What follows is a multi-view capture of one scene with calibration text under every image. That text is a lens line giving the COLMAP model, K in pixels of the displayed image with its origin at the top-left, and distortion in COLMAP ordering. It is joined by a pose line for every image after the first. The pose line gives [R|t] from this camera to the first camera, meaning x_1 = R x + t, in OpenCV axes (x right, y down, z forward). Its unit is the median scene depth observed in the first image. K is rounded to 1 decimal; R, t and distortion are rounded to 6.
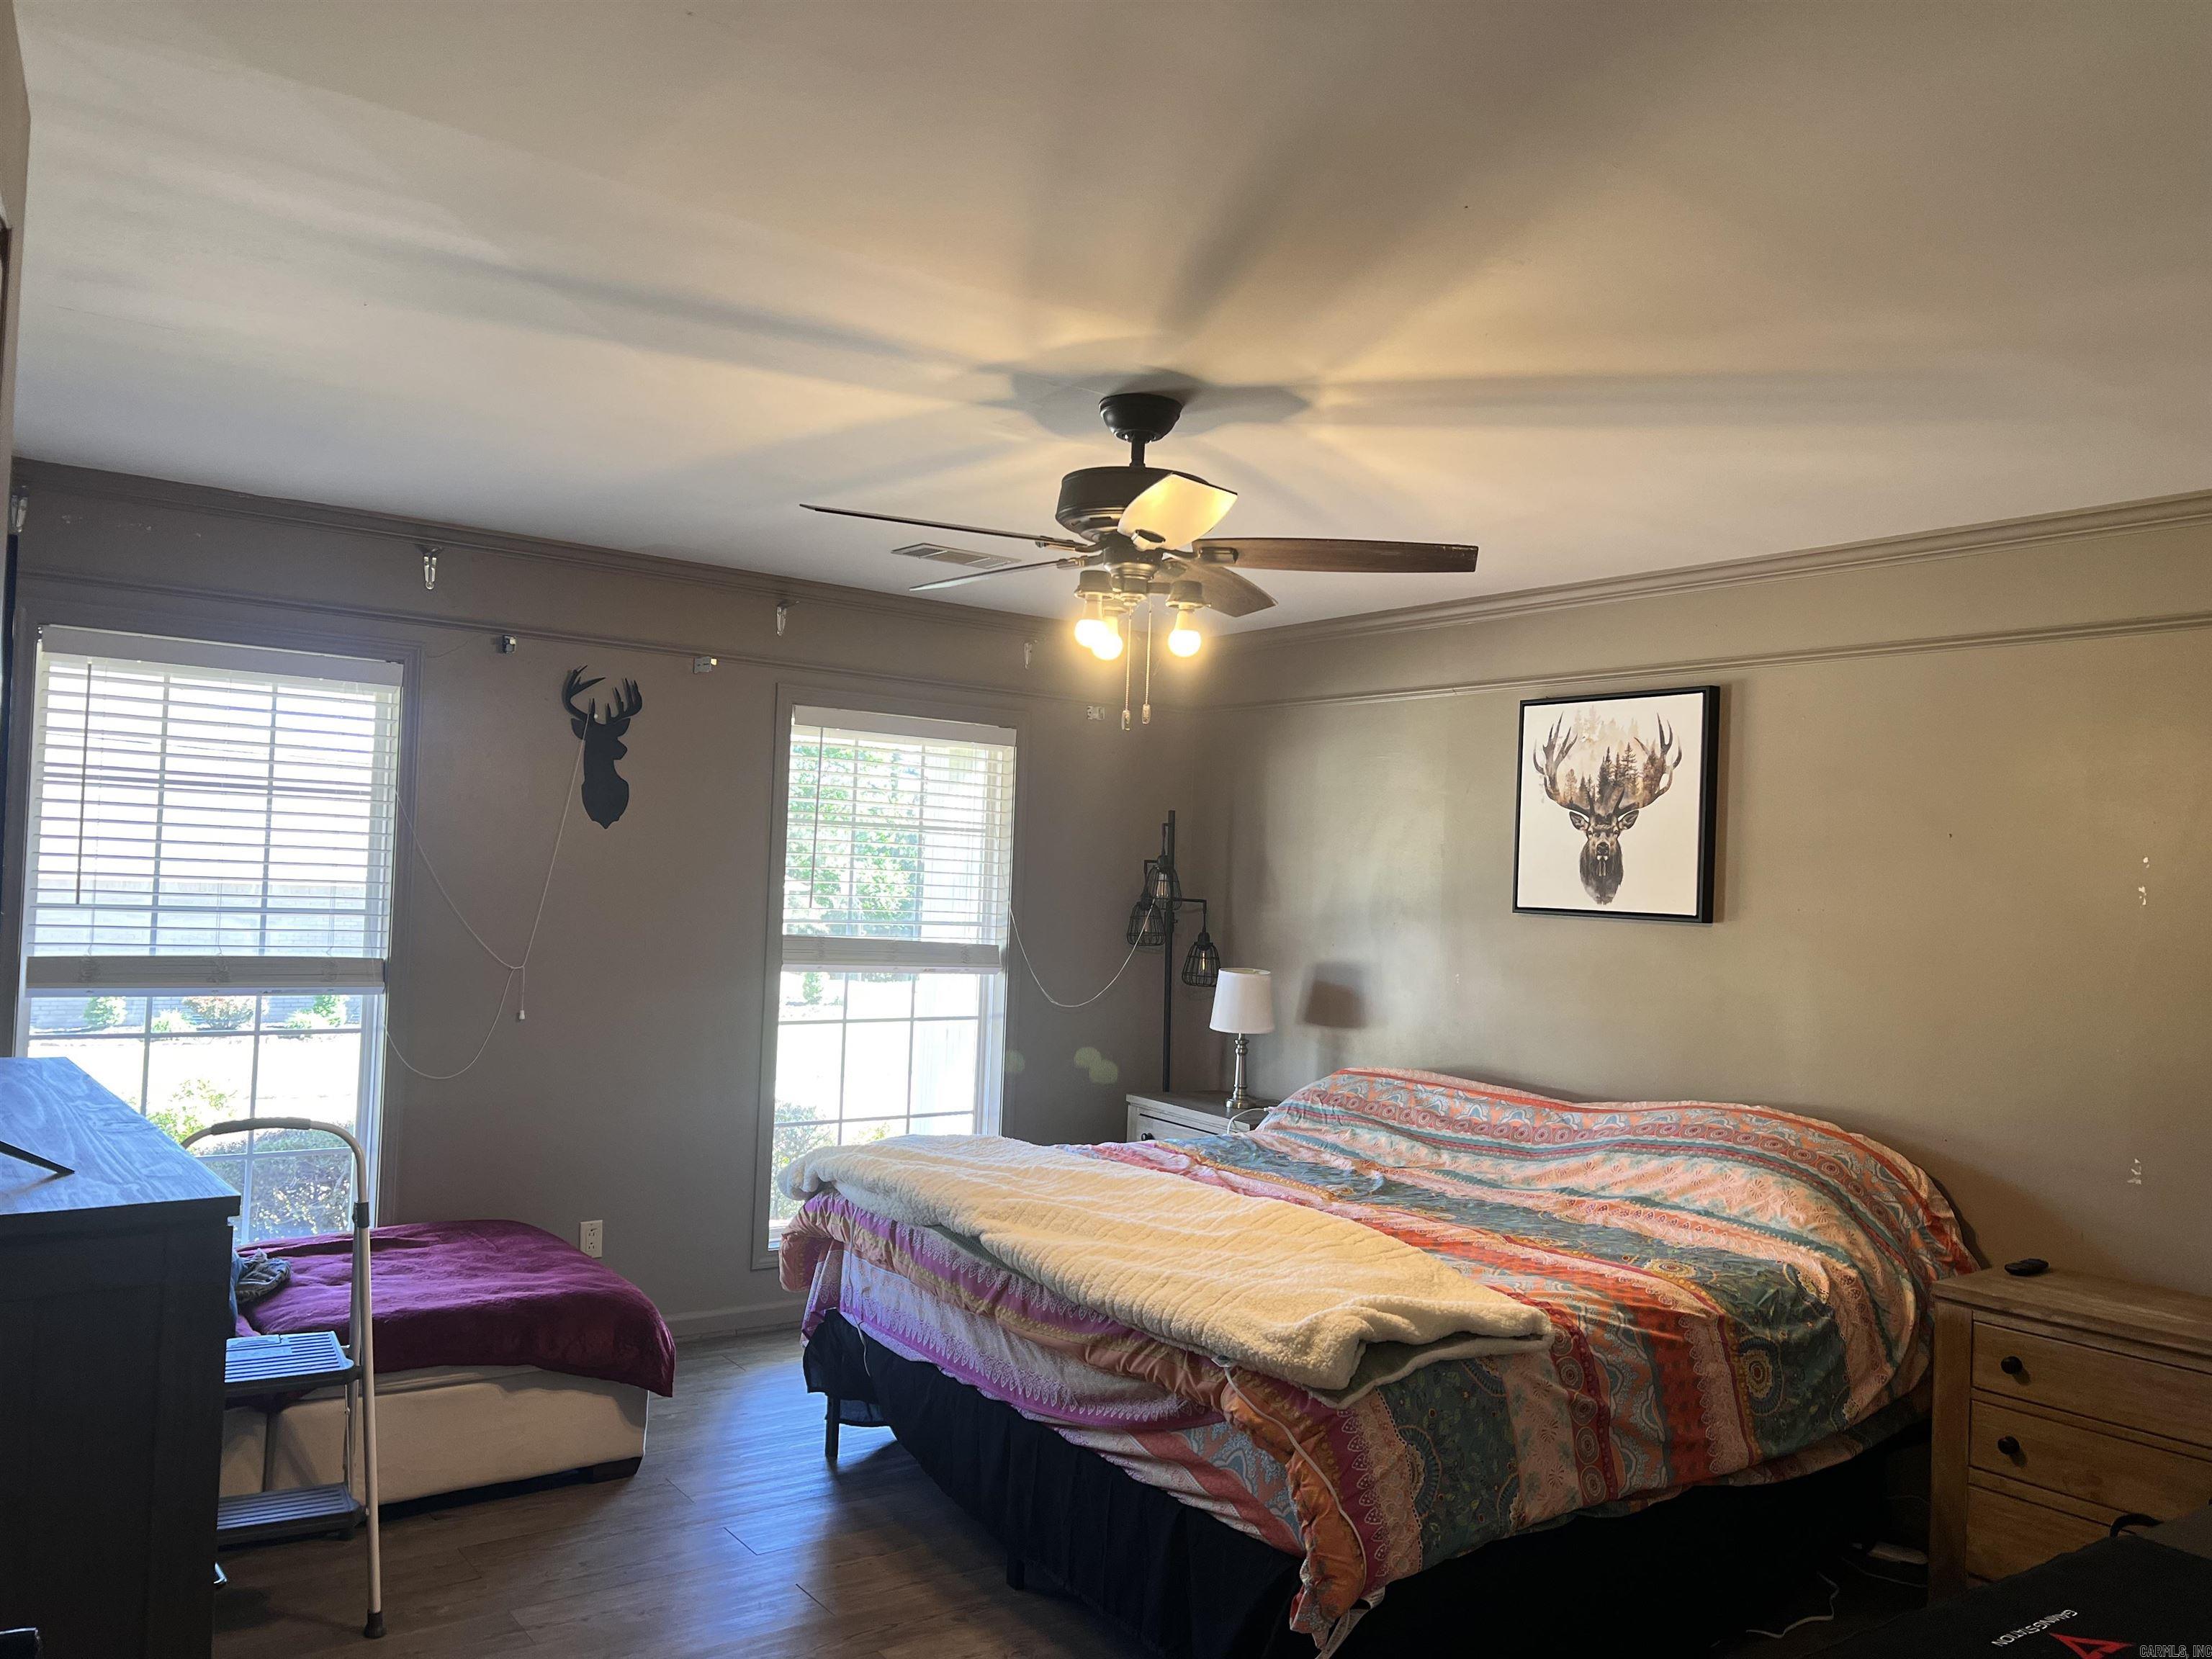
lens RADIAL K [[1700.2, 0, 1106.0], [0, 1700.2, 829.5], [0, 0, 1]] dist [0.150831, -0.143199]
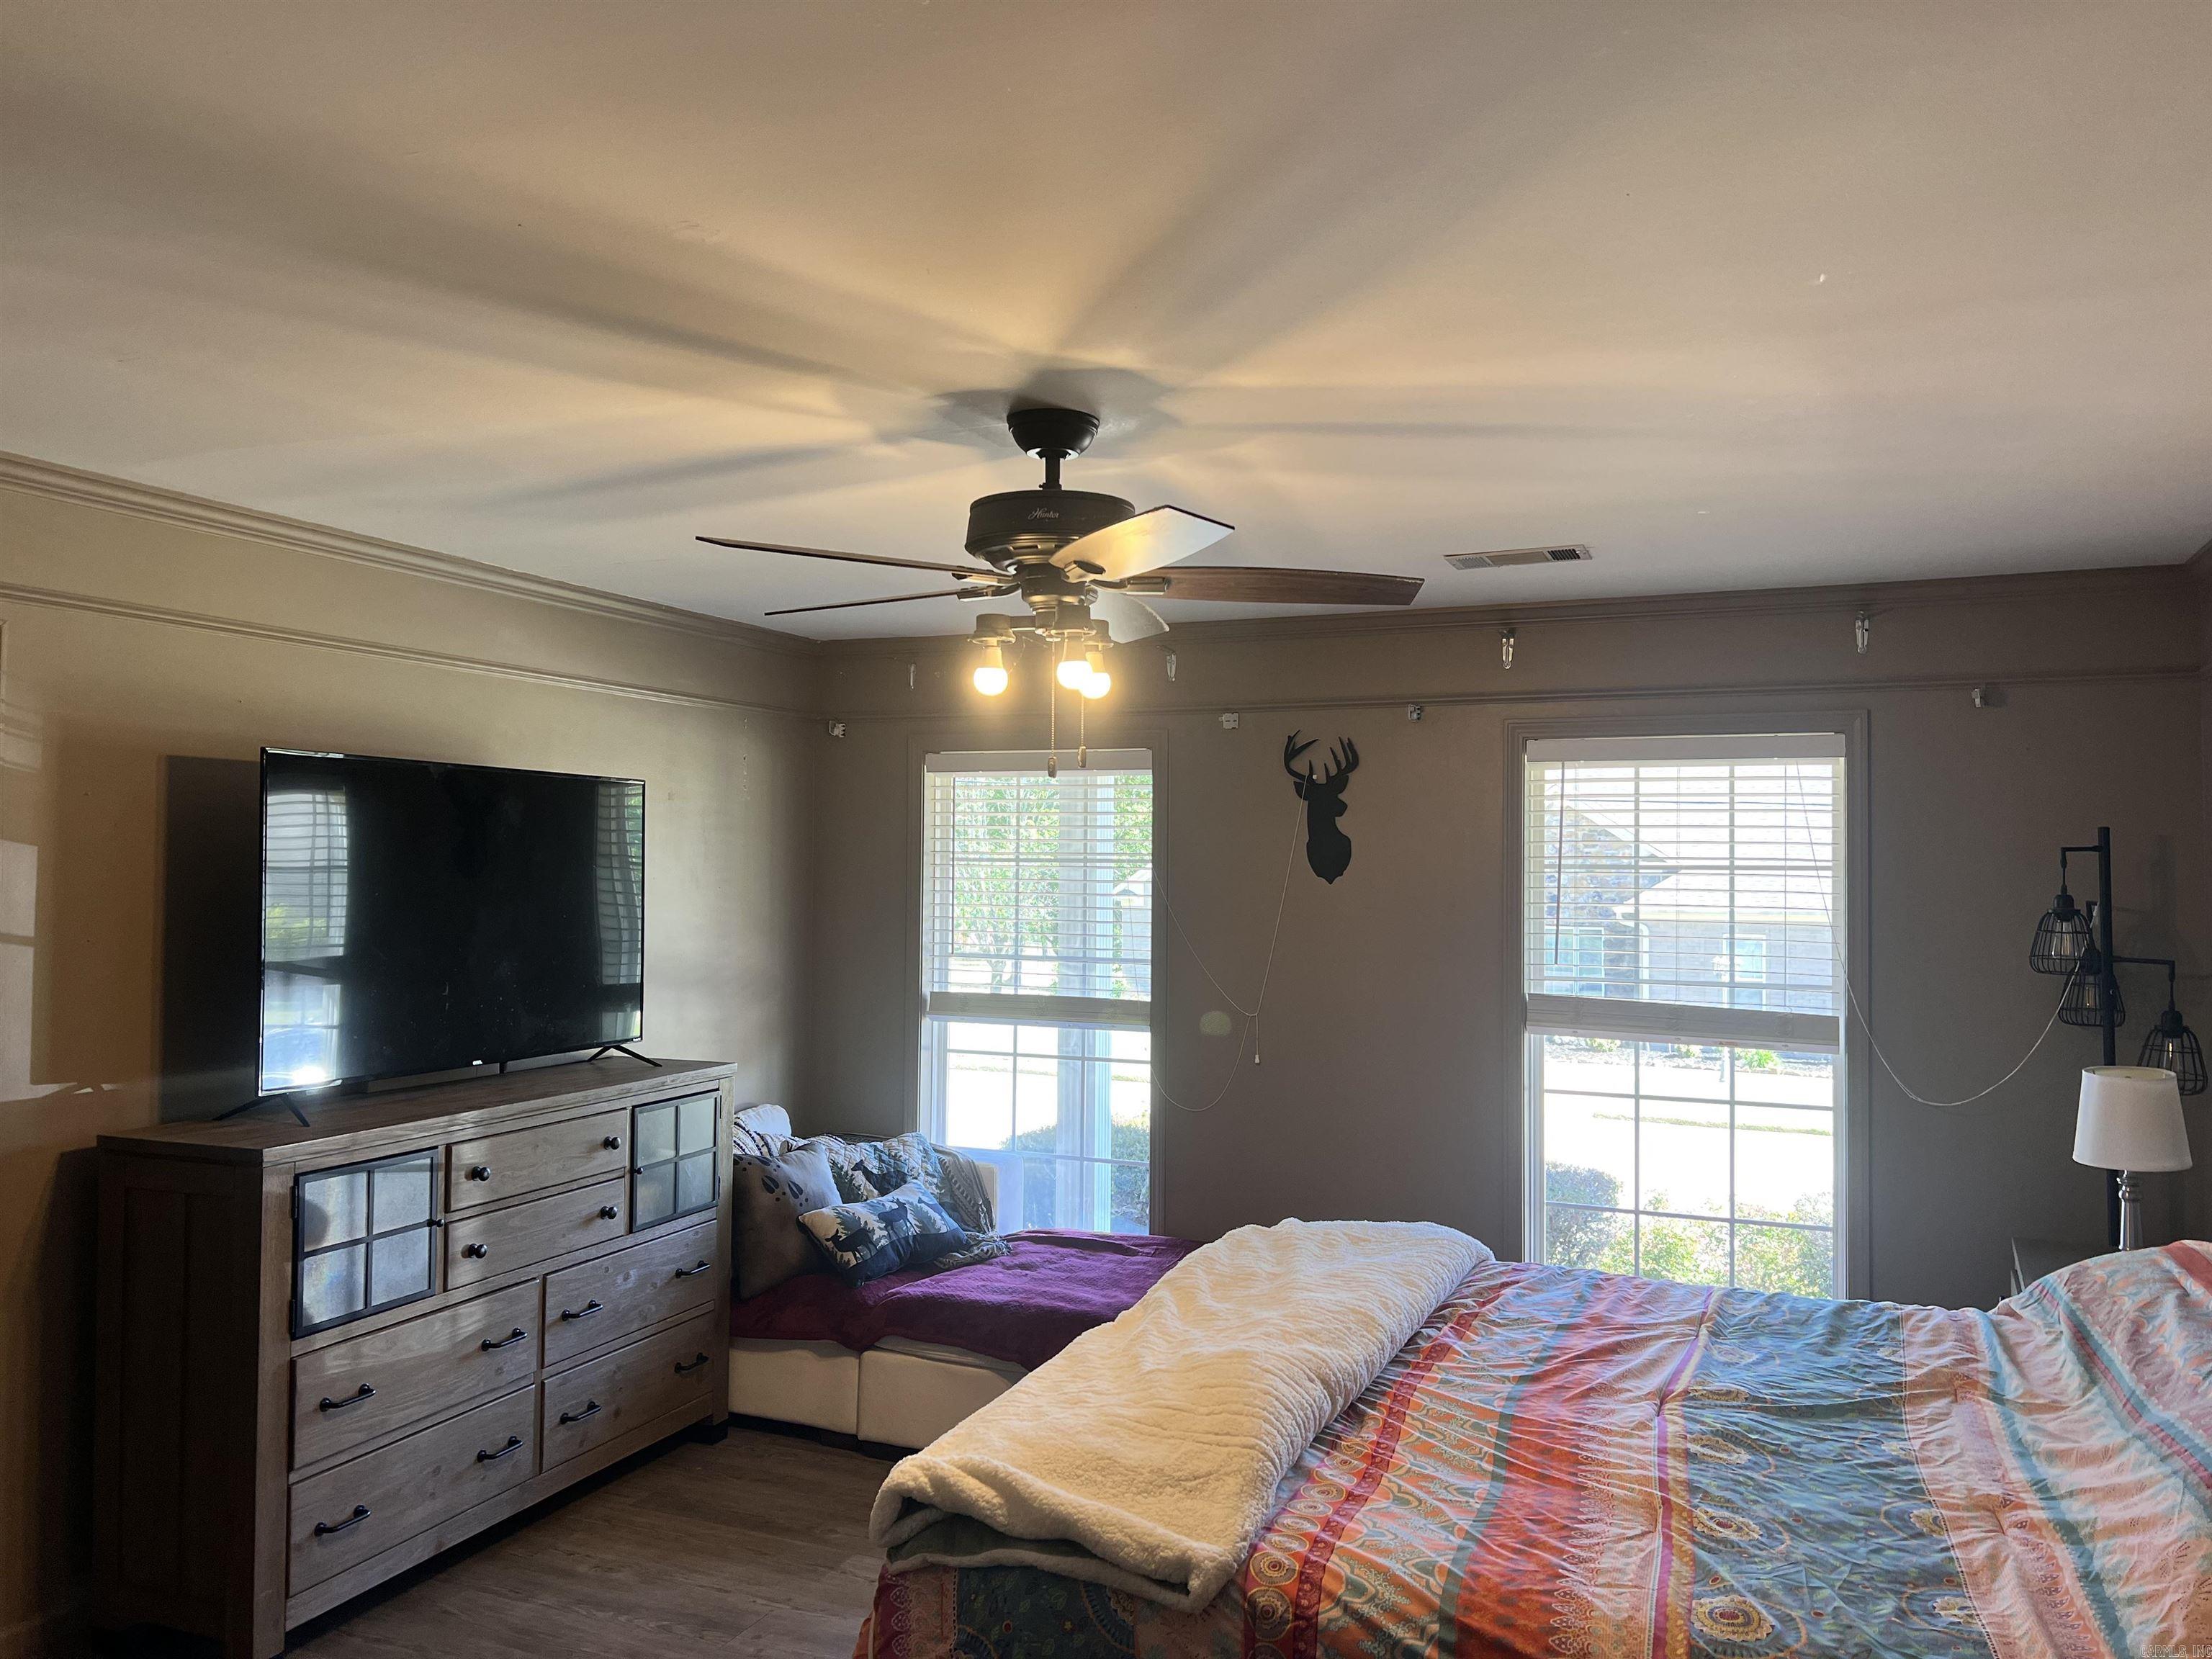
lens RADIAL K [[1659.0, 0, 1058.4], [0, 1659.0, 835.1], [0, 0, 1]] dist [0.144626, -0.171867]
pose [[0.477913, -0.052029, -0.876865, 0.517912], [0.034281, 0.998589, -0.040567, 0.005396], [0.877738, -0.010672, 0.479022, 0.378768]]
